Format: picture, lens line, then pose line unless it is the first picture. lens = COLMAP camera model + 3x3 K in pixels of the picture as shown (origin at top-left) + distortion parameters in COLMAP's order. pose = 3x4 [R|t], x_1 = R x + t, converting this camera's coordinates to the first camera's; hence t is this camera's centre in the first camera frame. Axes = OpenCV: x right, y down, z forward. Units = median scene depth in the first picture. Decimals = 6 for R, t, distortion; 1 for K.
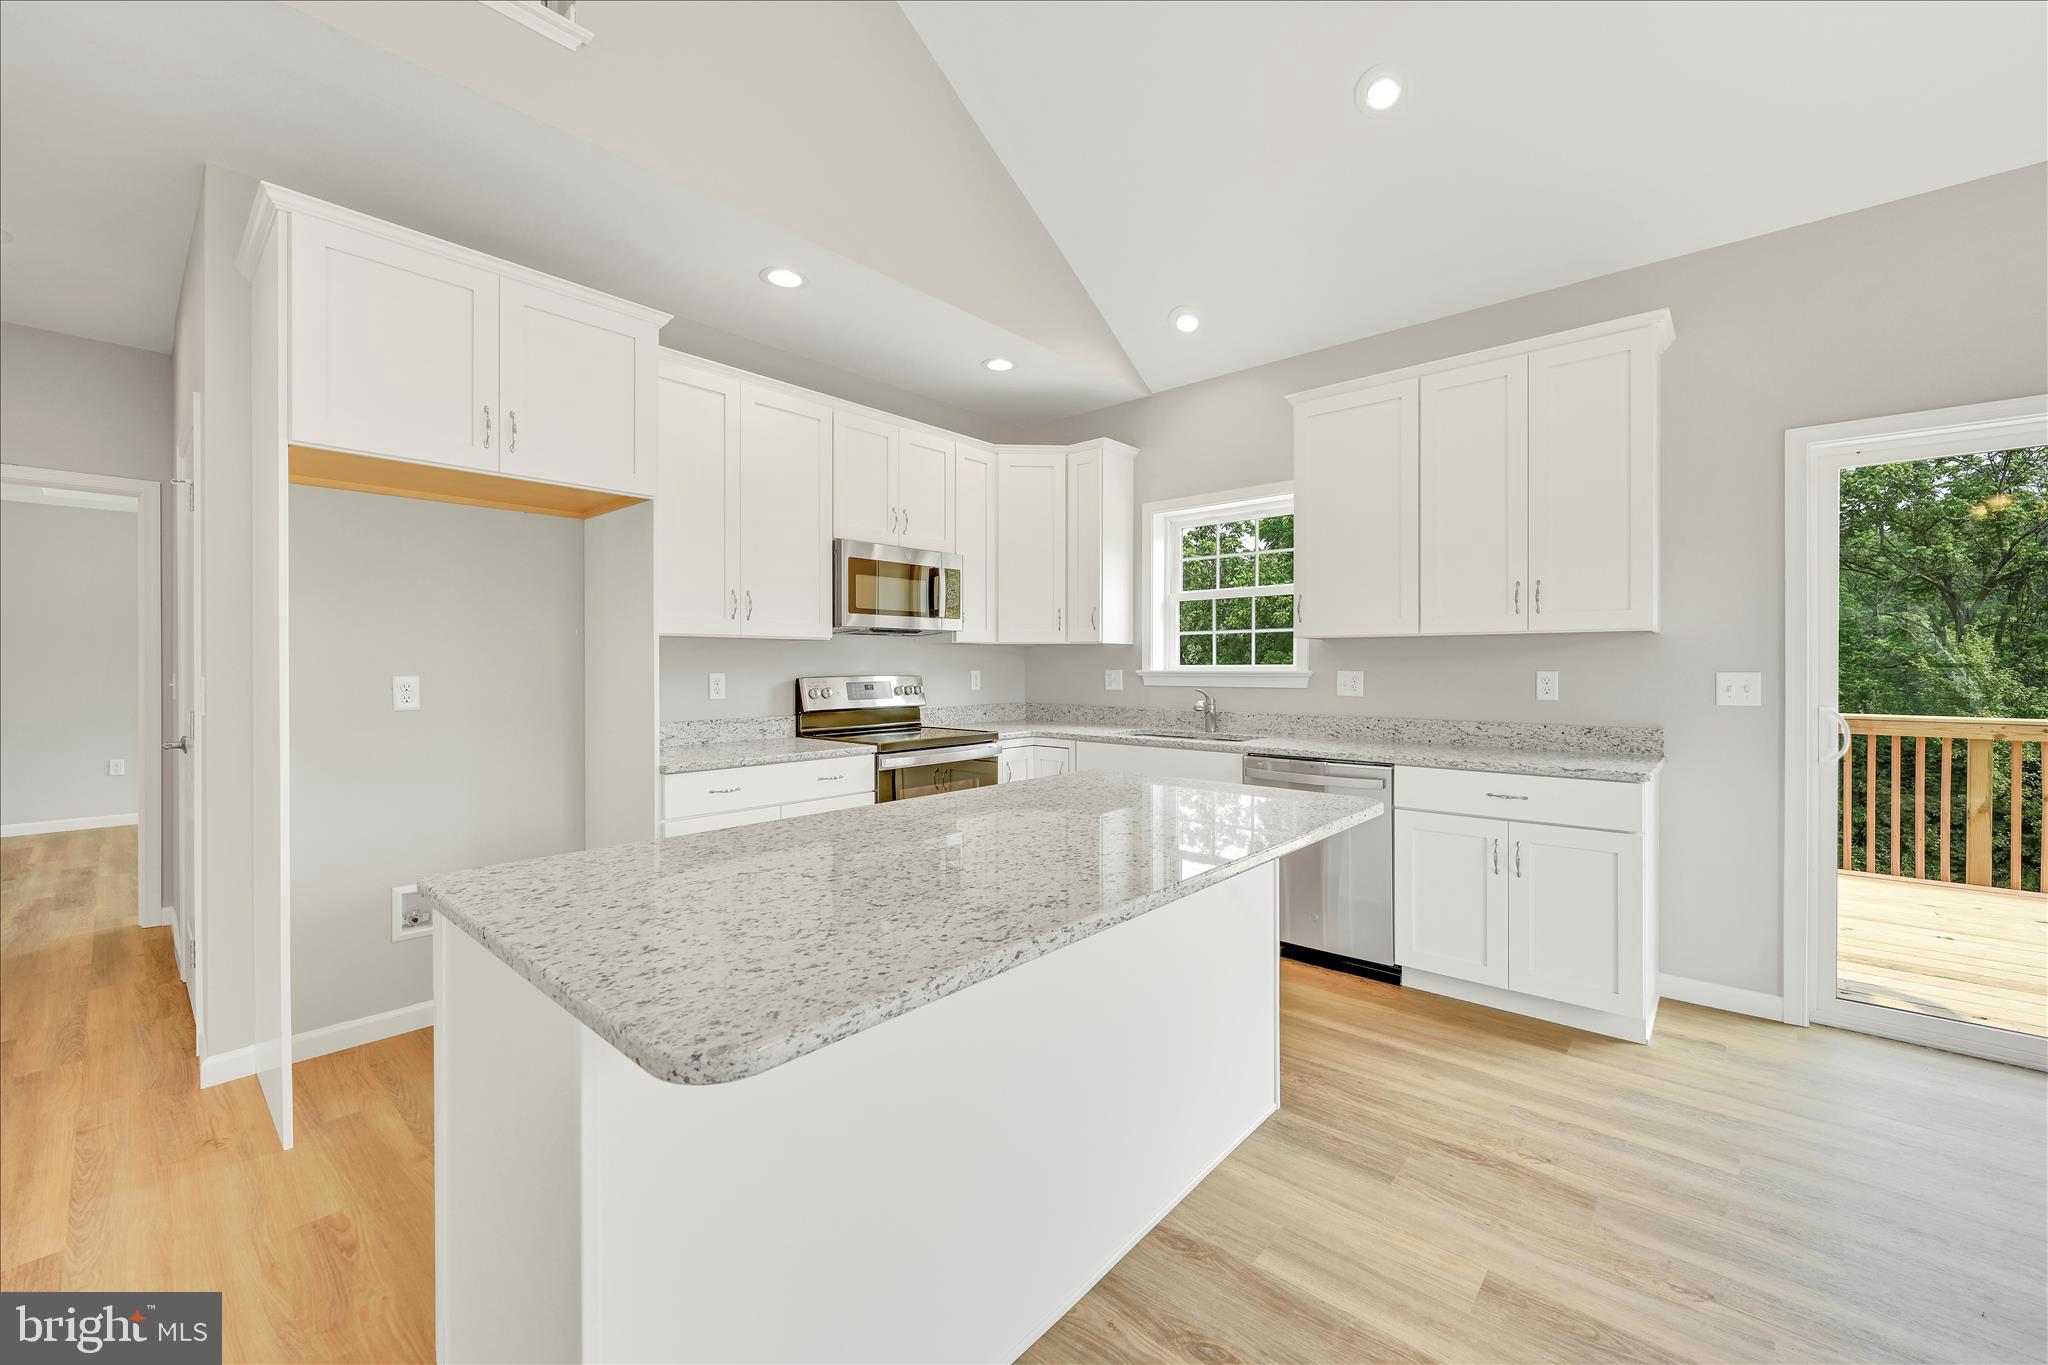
lens RADIAL K [[814.1, 0, 1020.8], [0, 814.1, 669.1], [0, 0, 1]] dist [0.000728, 0.000123]
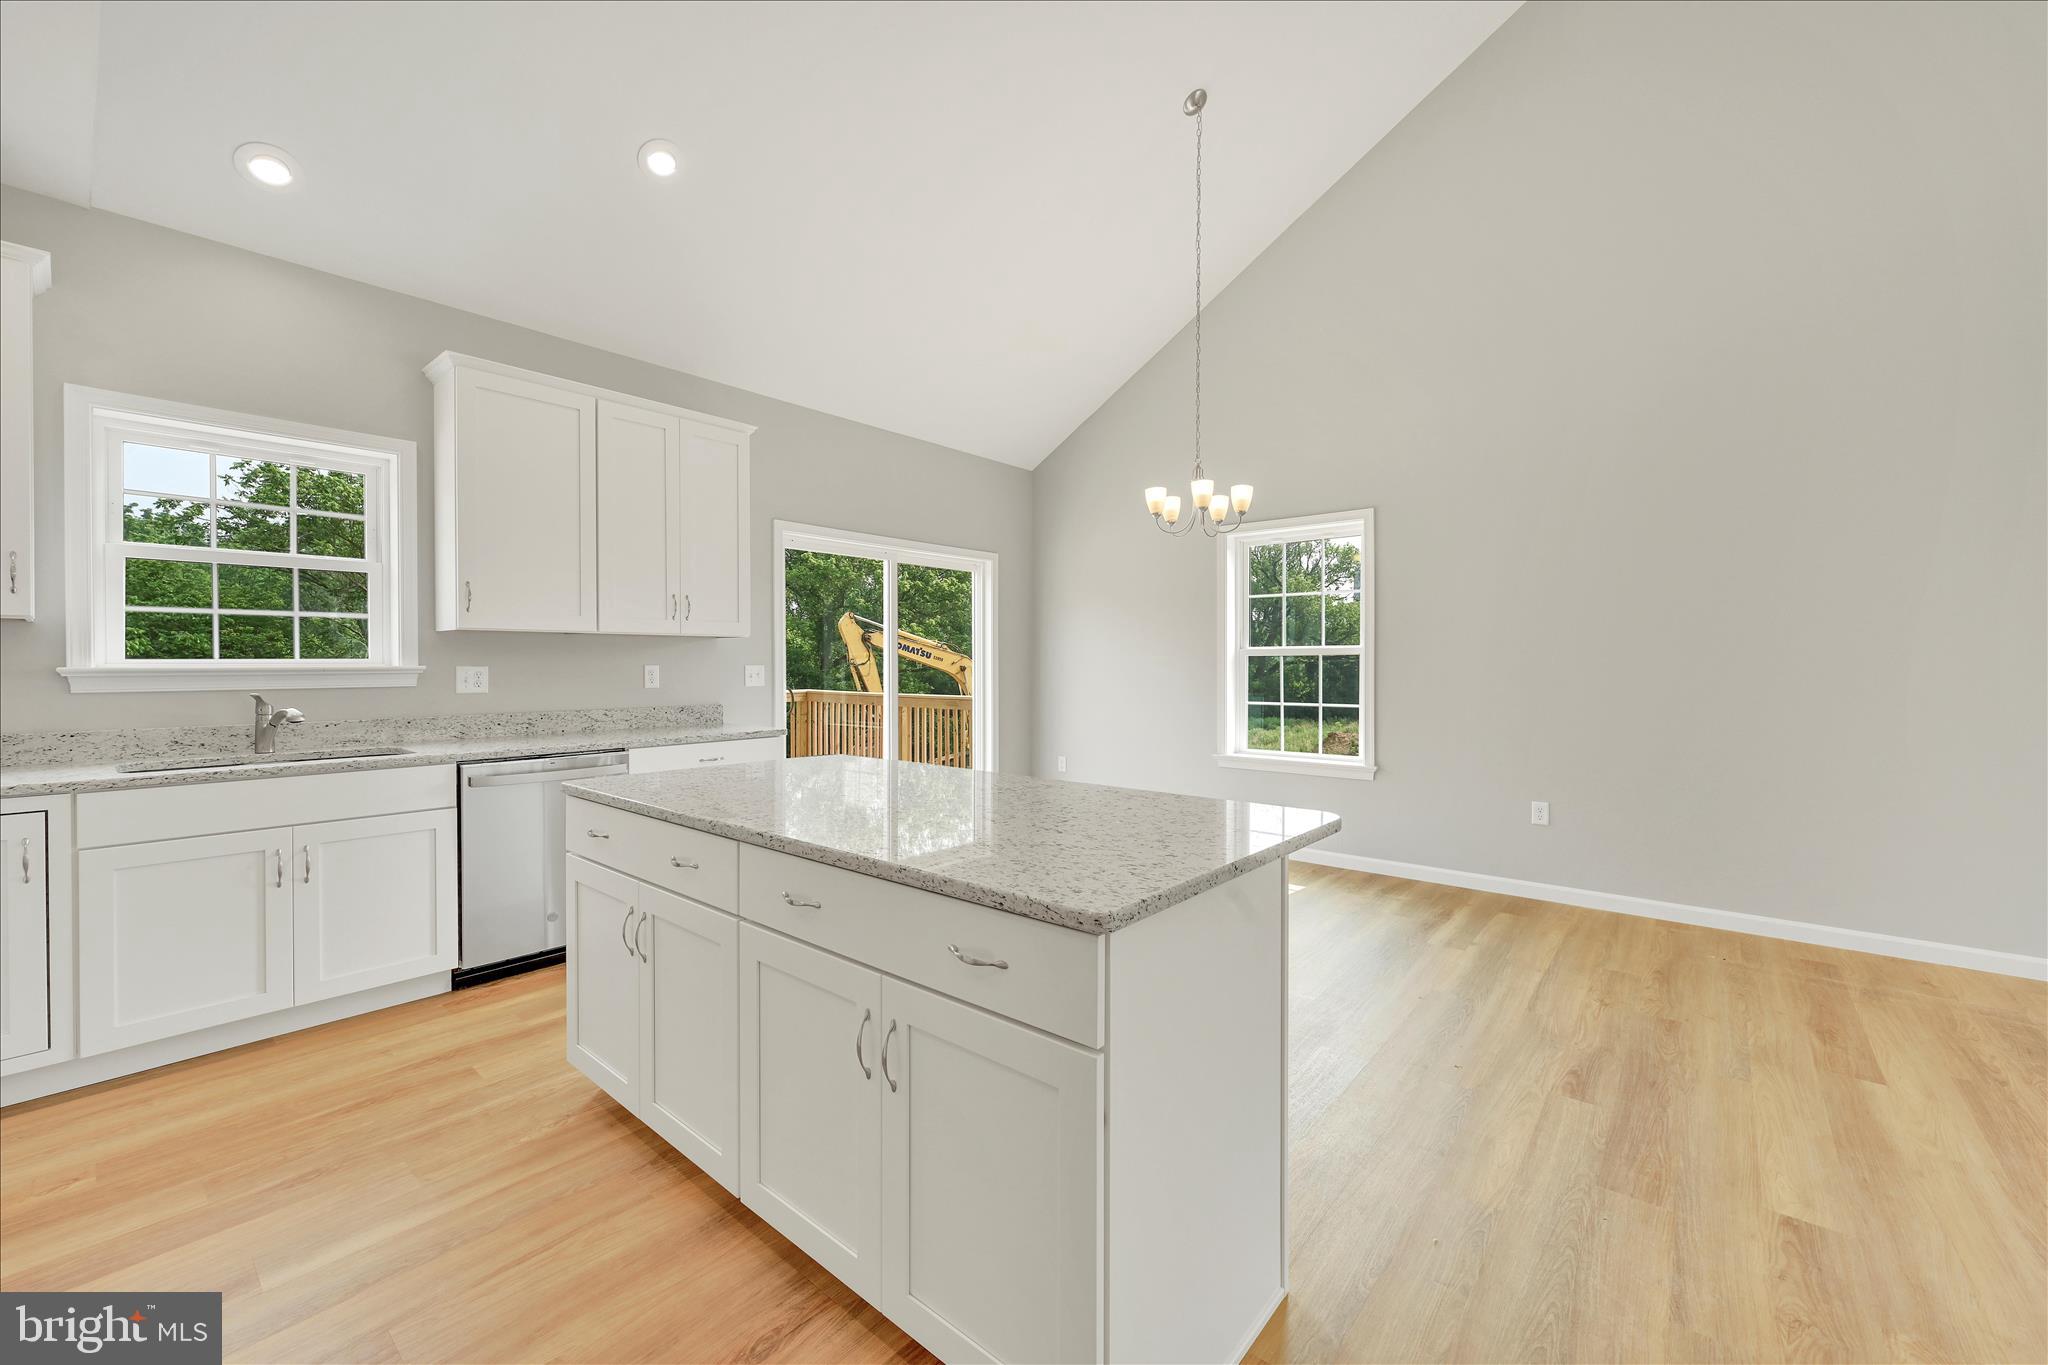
lens RADIAL K [[814.1, 0, 1016.6], [0, 814.1, 672.4], [0, 0, 1]] dist [0.000728, 0.000123]
pose [[-0.019056, -0.012884, 0.999735, -0.504679], [0.003008, 0.999912, 0.012943, -0.000793], [-0.999814, 0.003254, -0.019016, 0.365148]]
